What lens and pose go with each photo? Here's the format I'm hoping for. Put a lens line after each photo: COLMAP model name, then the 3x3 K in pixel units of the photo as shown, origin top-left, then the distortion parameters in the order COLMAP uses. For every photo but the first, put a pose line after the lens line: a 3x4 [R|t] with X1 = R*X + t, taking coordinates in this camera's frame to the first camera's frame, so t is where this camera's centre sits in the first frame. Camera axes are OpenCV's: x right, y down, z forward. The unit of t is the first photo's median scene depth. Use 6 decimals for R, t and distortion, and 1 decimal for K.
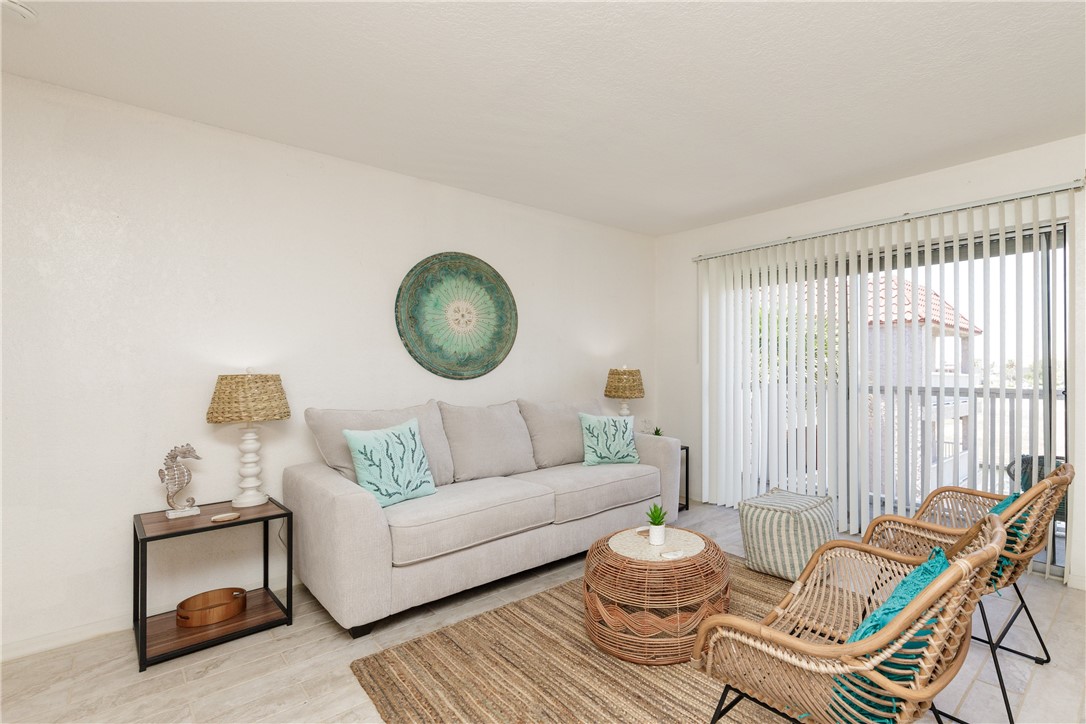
lens RADIAL K [[495.4, 0, 646.4], [0, 495.4, 366.3], [0, 0, 1]] dist [-0.003249, -0.000394]
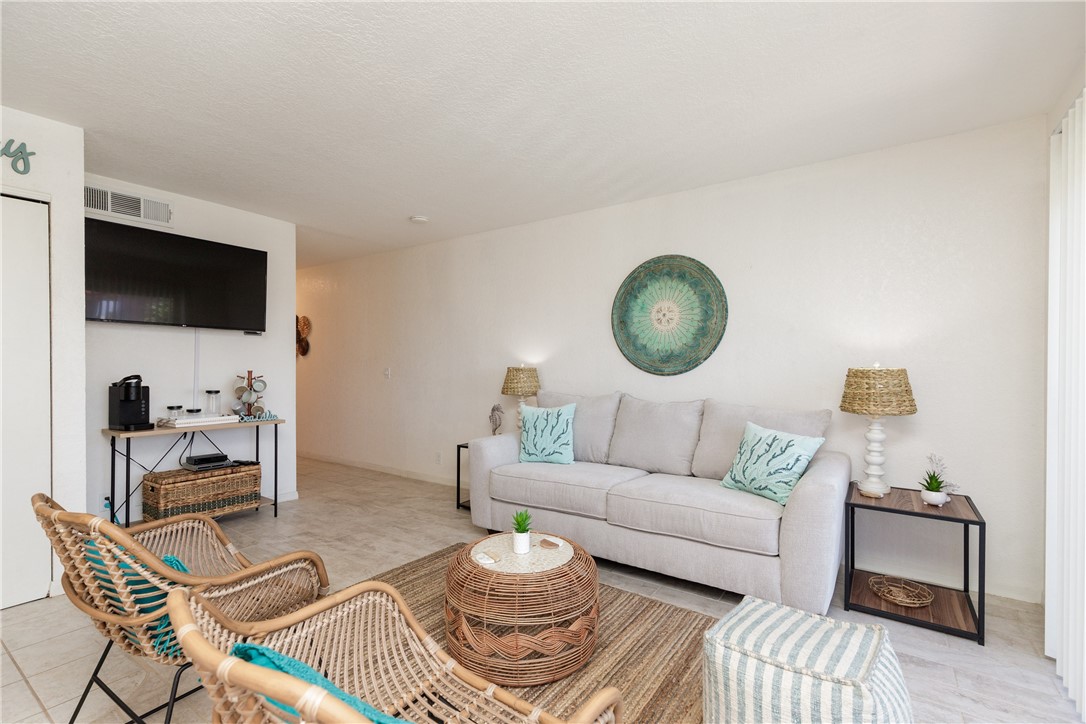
lens RADIAL K [[498.7, 0, 551.7], [0, 498.7, 361.3], [0, 0, 1]] dist [0.025754, -0.000832]
pose [[0.173597, 0.002041, -0.984815, 0.631508], [0.000080, 0.999998, 0.002086, -0.005505], [0.984817, -0.000441, 0.173596, 0.574698]]
